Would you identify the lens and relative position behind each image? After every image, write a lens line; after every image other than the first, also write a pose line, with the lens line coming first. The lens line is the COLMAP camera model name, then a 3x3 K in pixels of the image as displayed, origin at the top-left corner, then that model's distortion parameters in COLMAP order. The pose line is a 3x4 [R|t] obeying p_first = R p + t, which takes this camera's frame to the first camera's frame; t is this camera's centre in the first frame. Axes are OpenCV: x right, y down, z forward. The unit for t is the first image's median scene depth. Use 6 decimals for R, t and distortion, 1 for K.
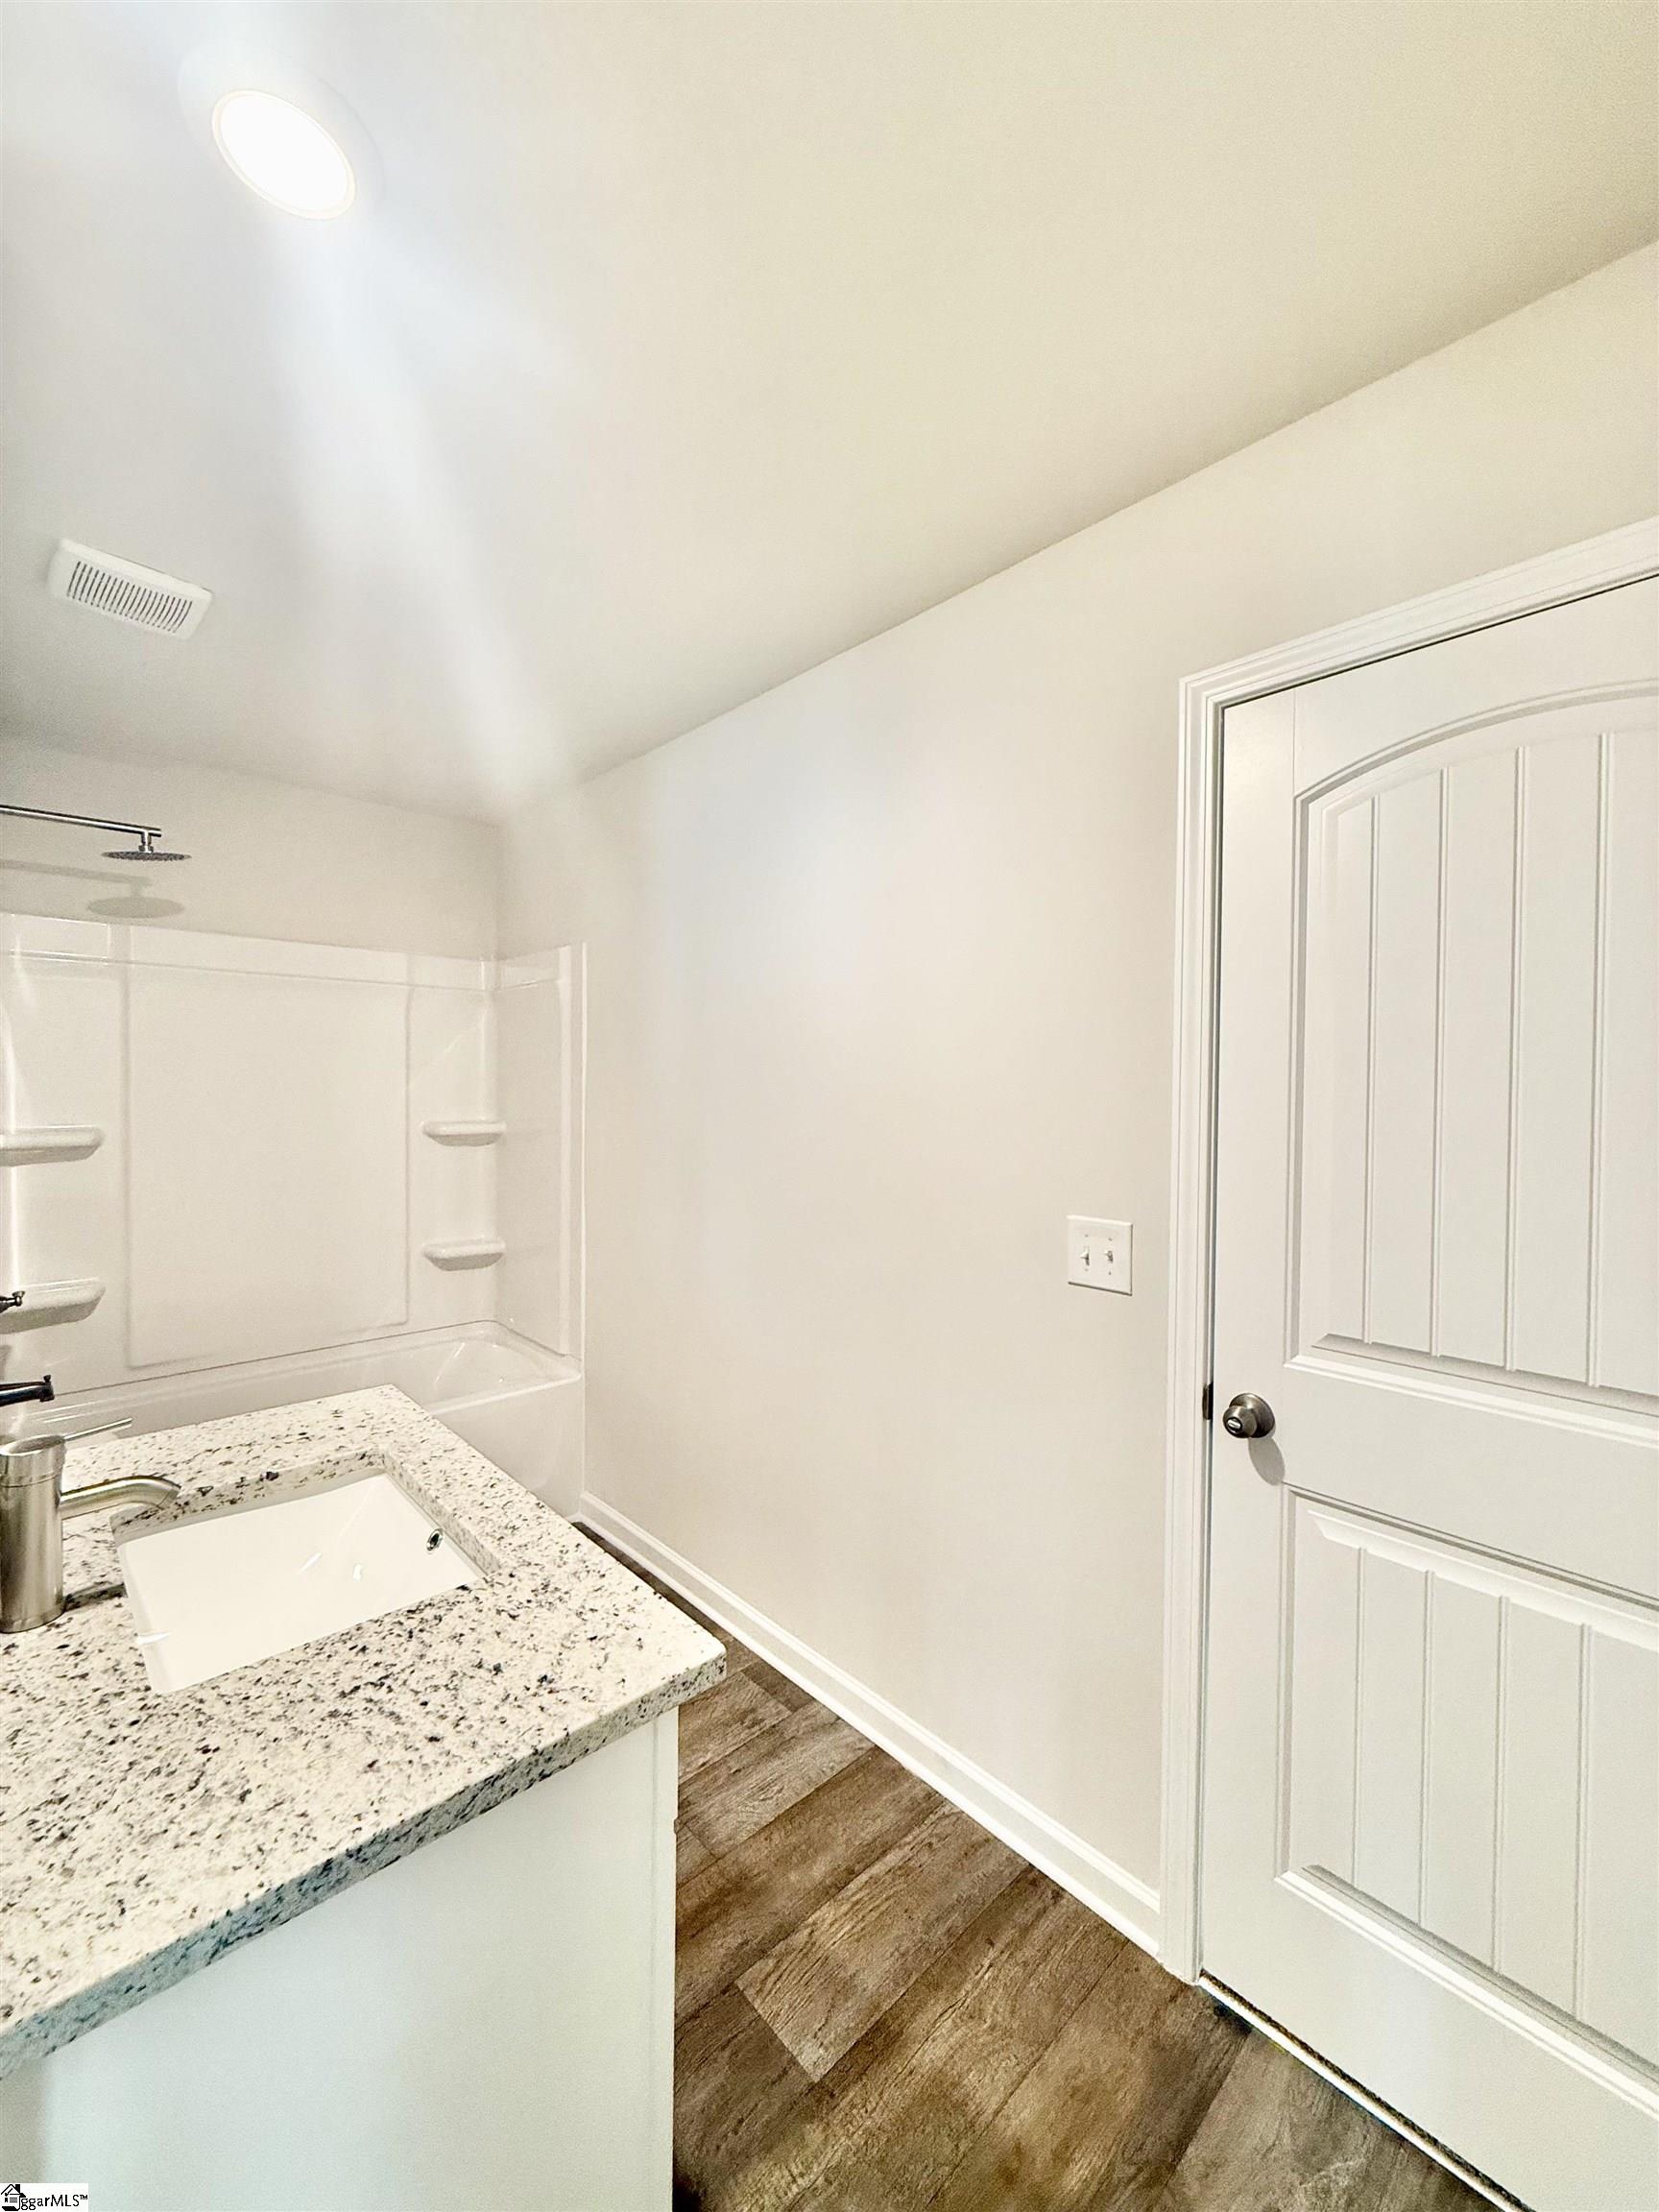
lens RADIAL K [[882.0, 0, 831.8], [0, 882.0, 1095.5], [0, 0, 1]] dist [-0.000187, 0.000171]
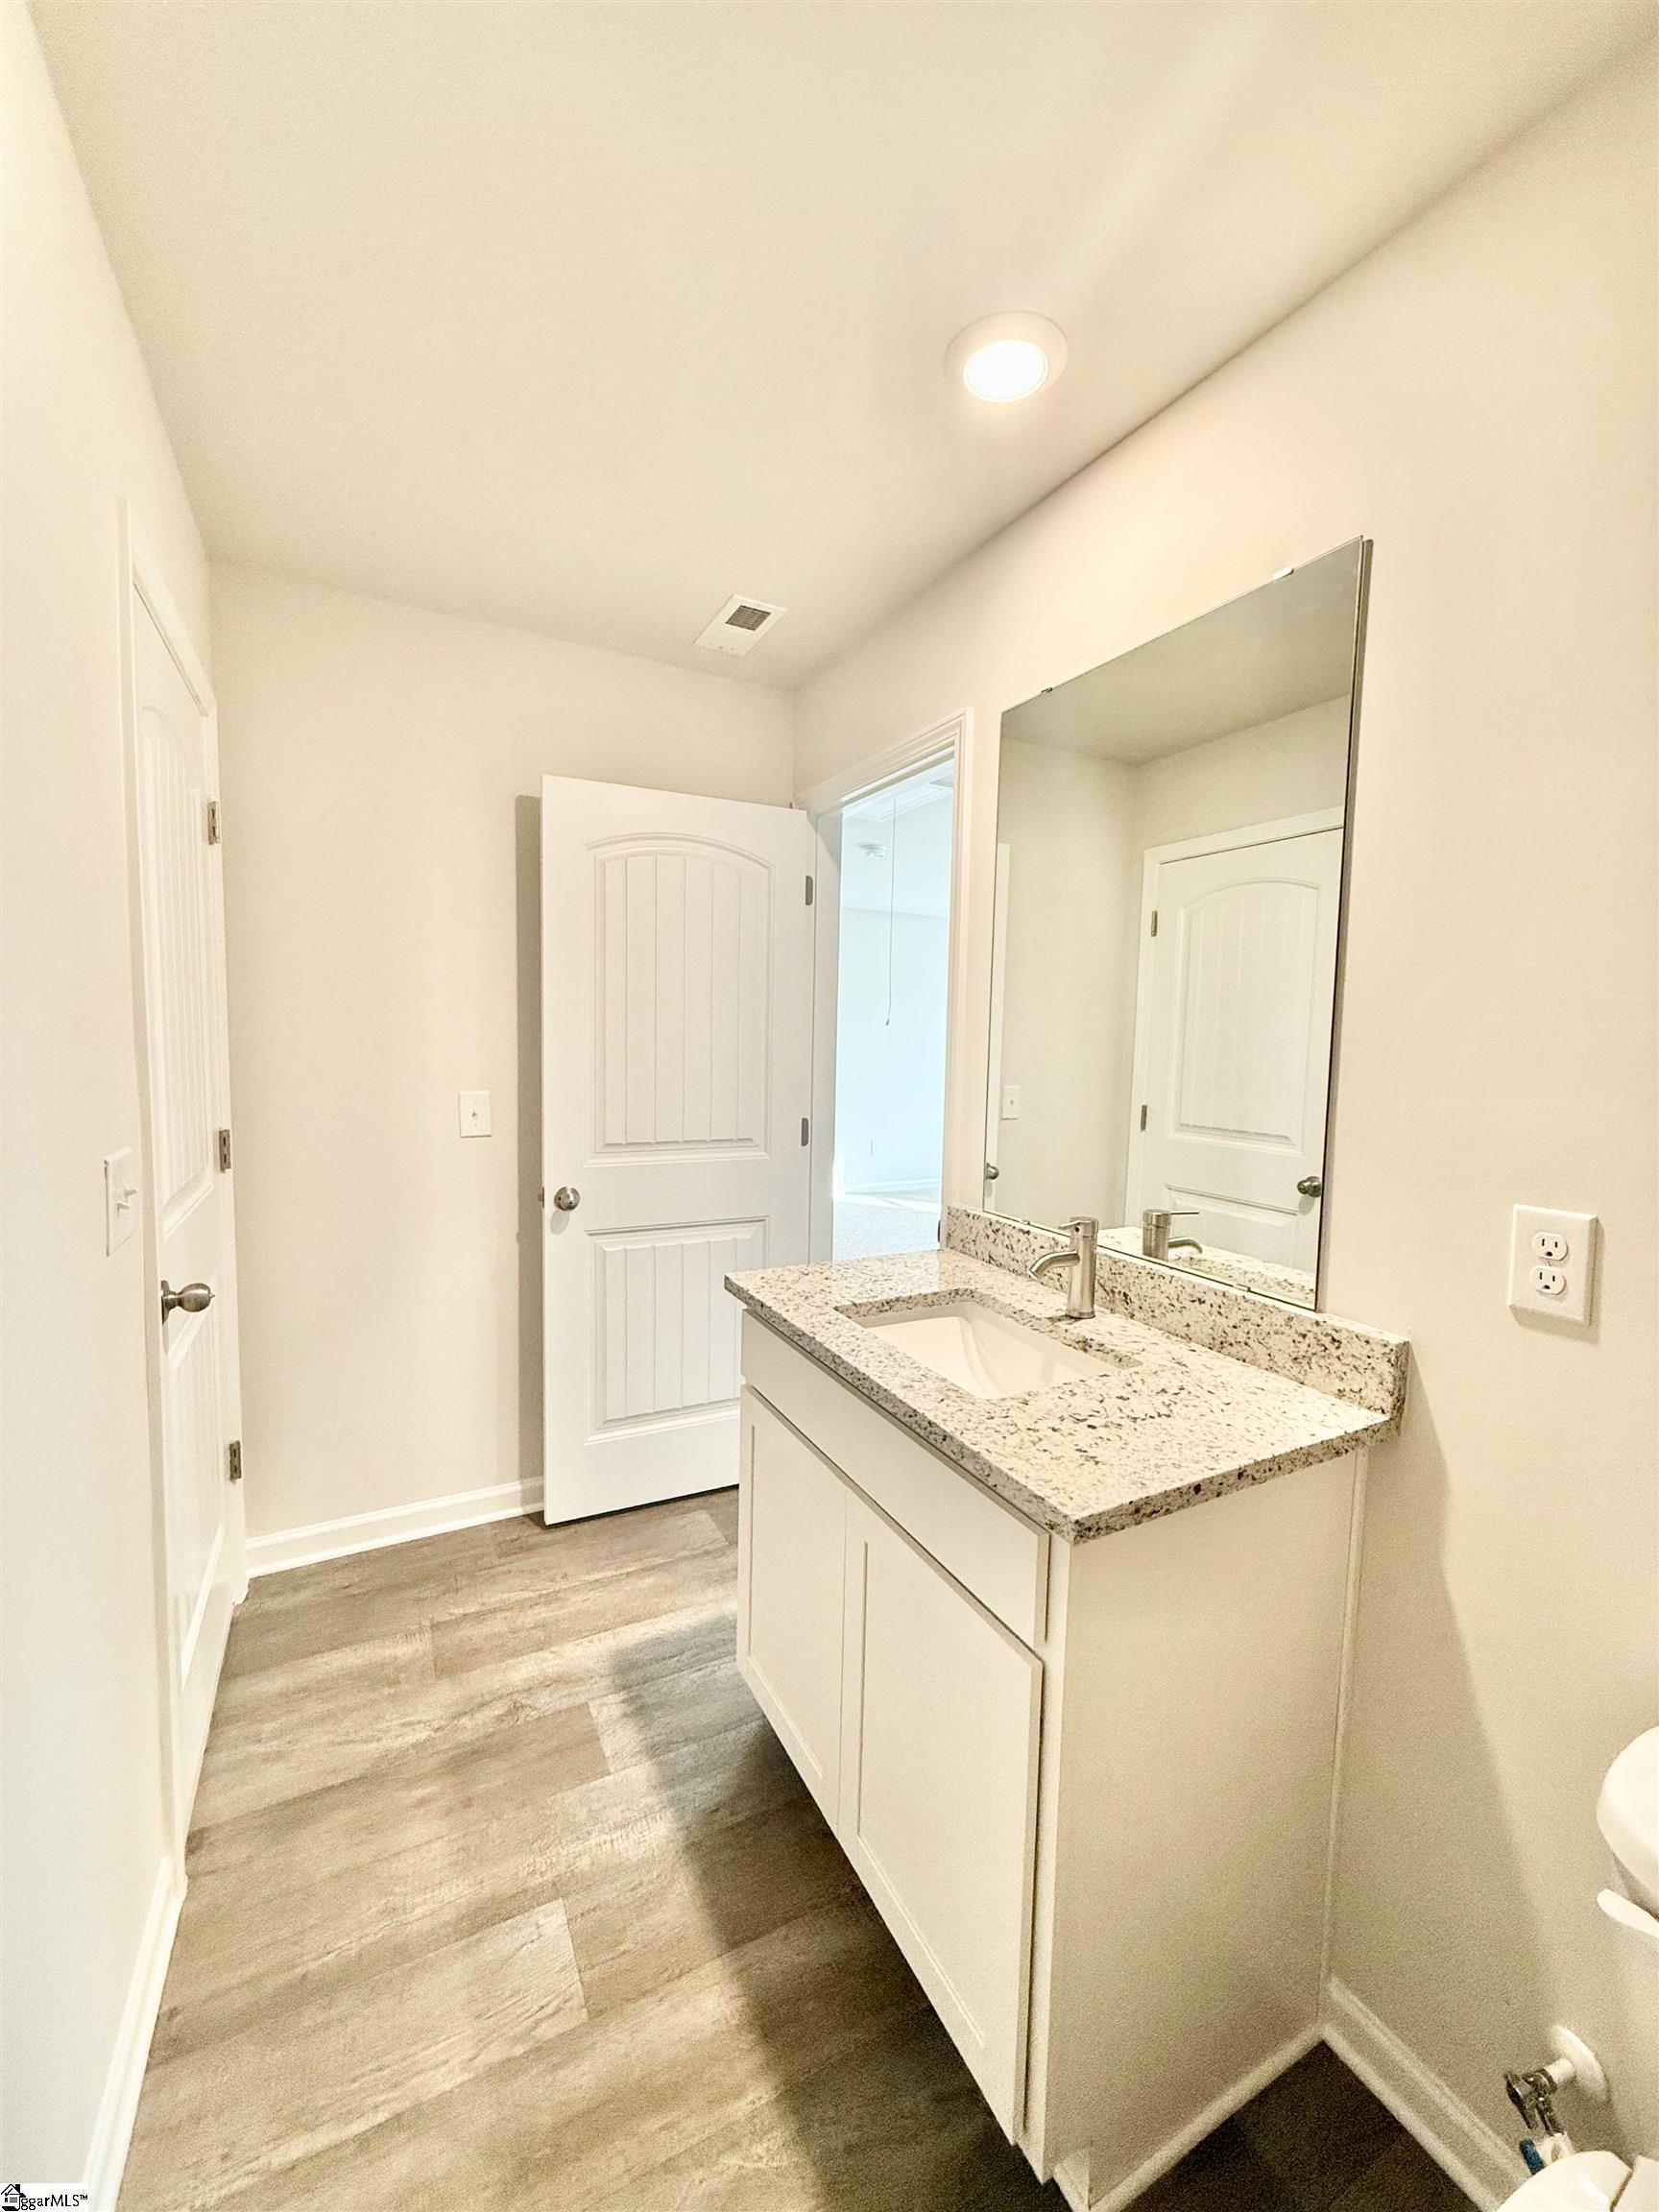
lens RADIAL K [[882.0, 0, 833.0], [0, 882.0, 1097.7], [0, 0, 1]] dist [-0.000187, 0.000171]
pose [[-0.963734, -0.051797, 0.261788, -0.571259], [-0.031475, 0.996198, 0.081237, 0.015172], [-0.265001, 0.070051, -0.961700, 1.857702]]
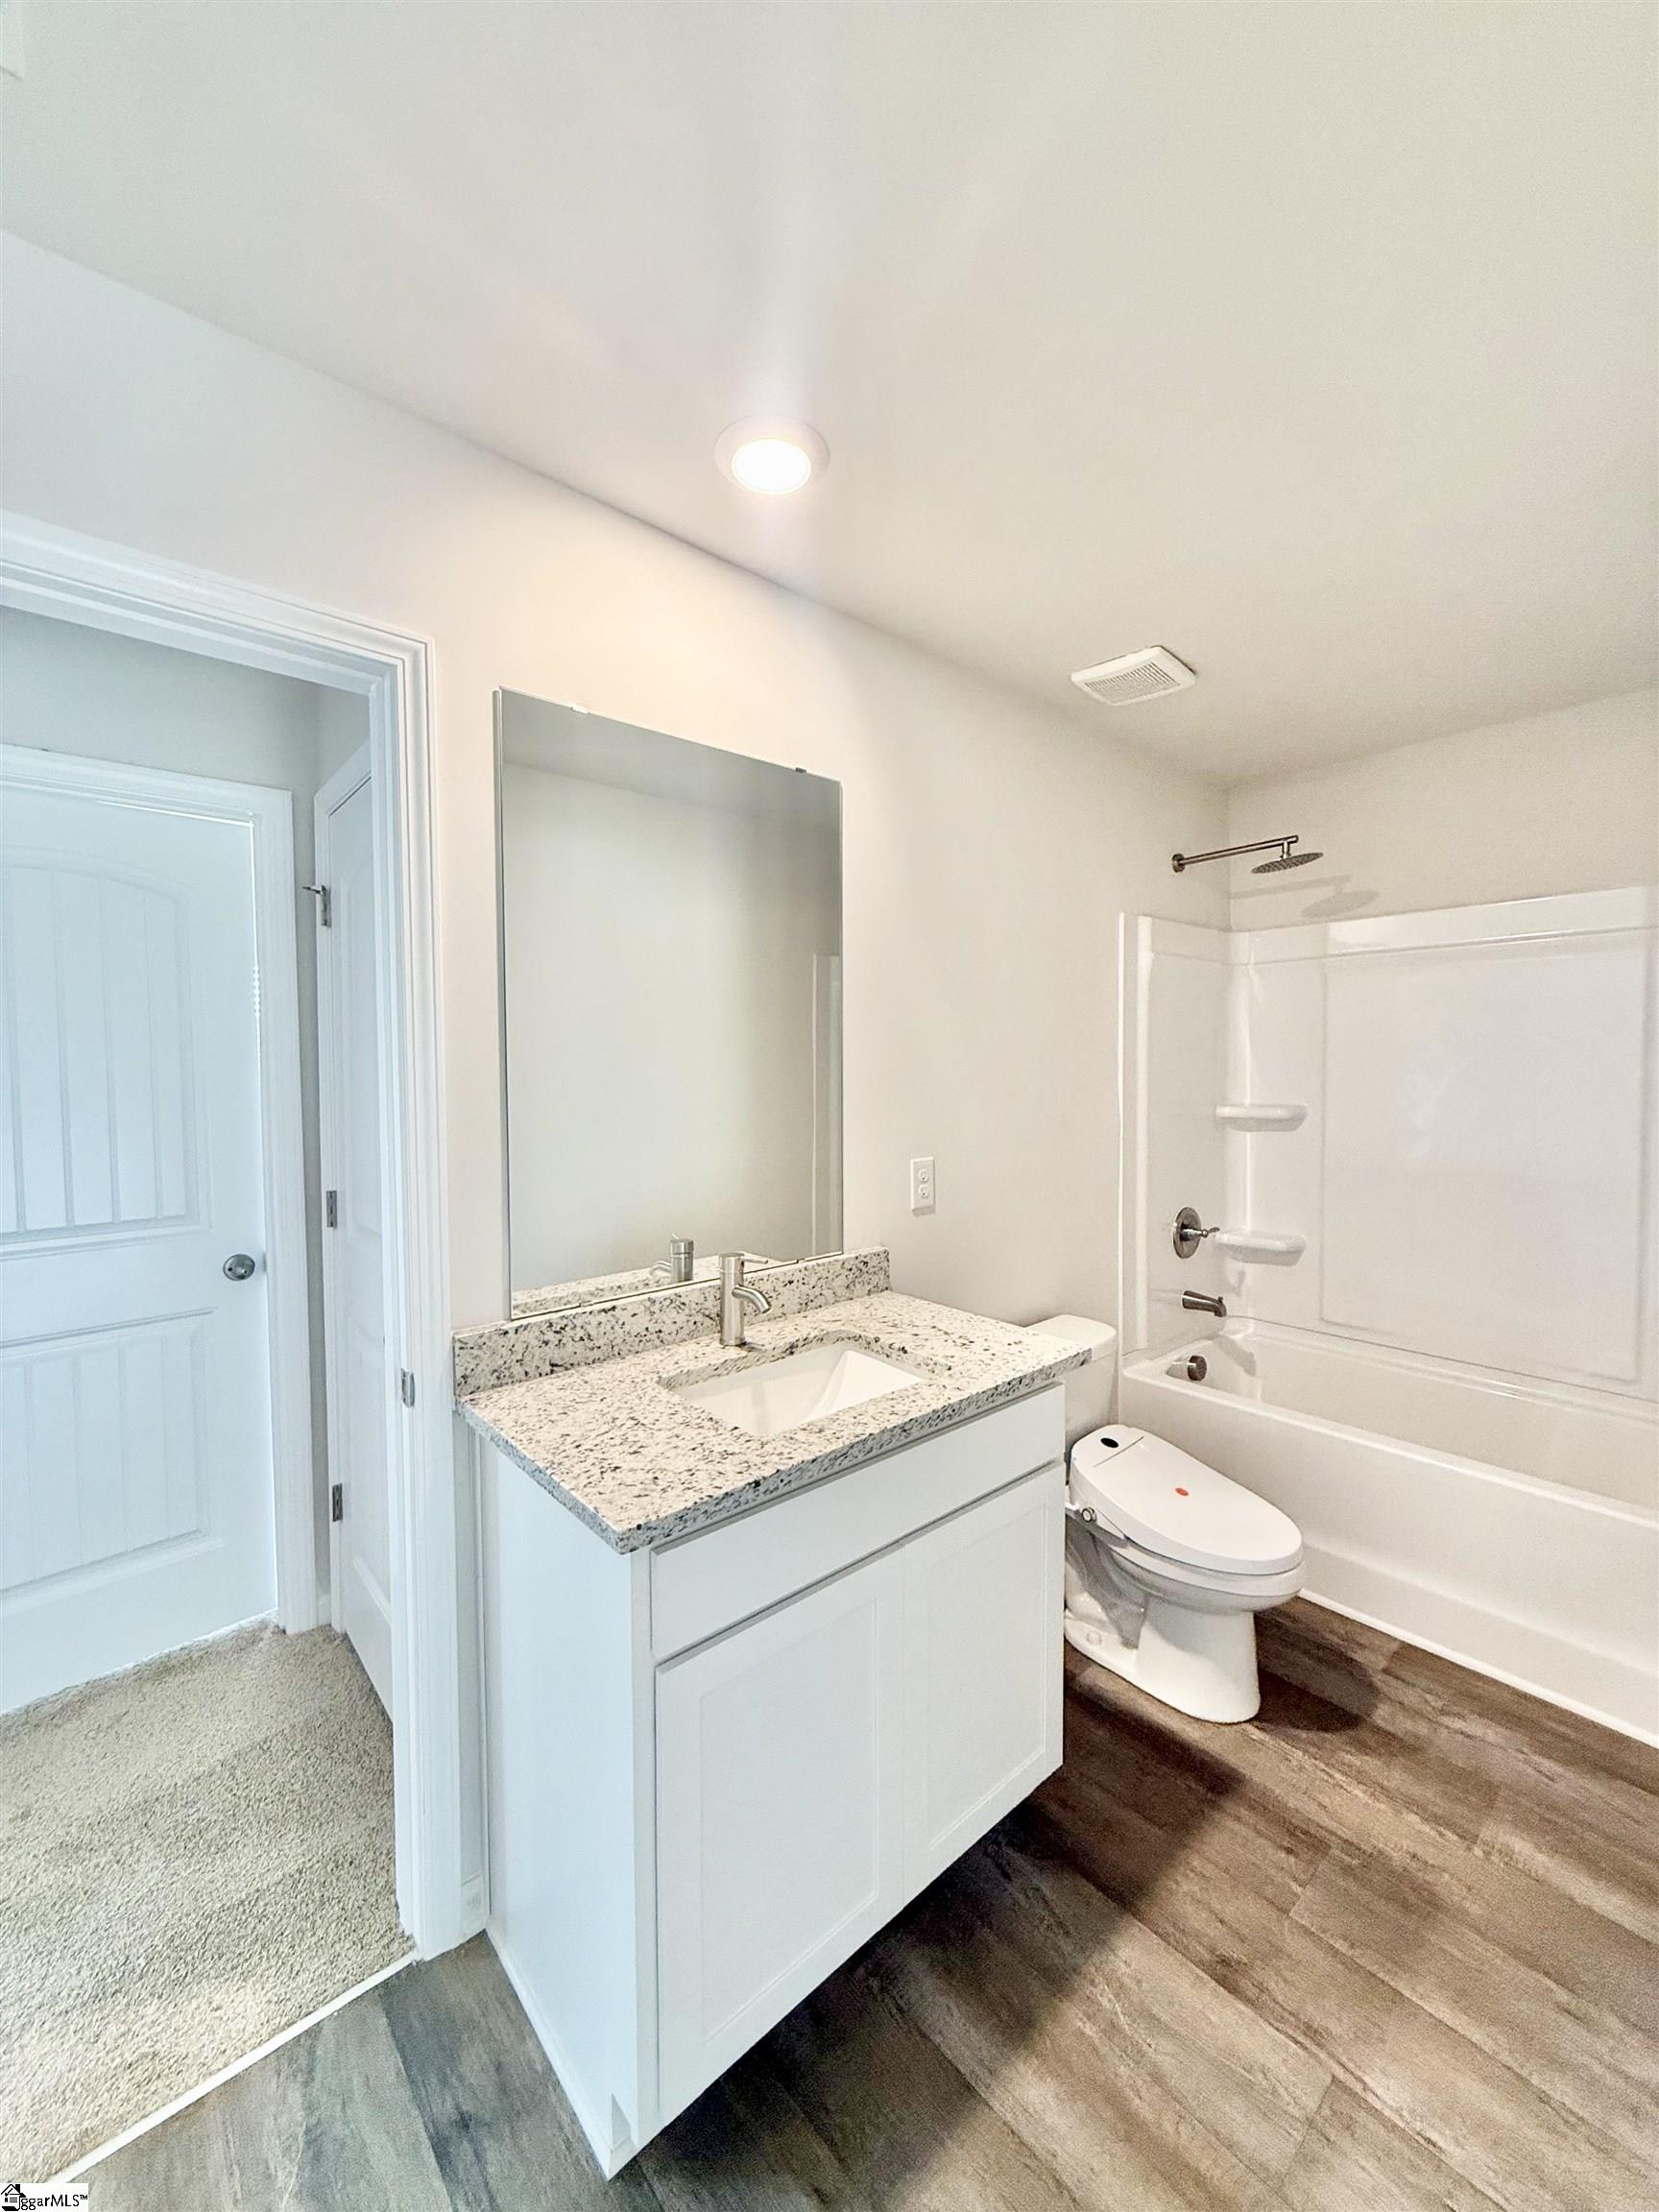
lens RADIAL K [[882.0, 0, 825.7], [0, 882.0, 1096.1], [0, 0, 1]] dist [-0.000187, 0.000171]
pose [[-0.034525, 0.029167, -0.998978, 0.685632], [-0.002599, 0.999568, 0.029274, -0.011695], [0.999400, 0.003607, -0.034435, 0.837936]]
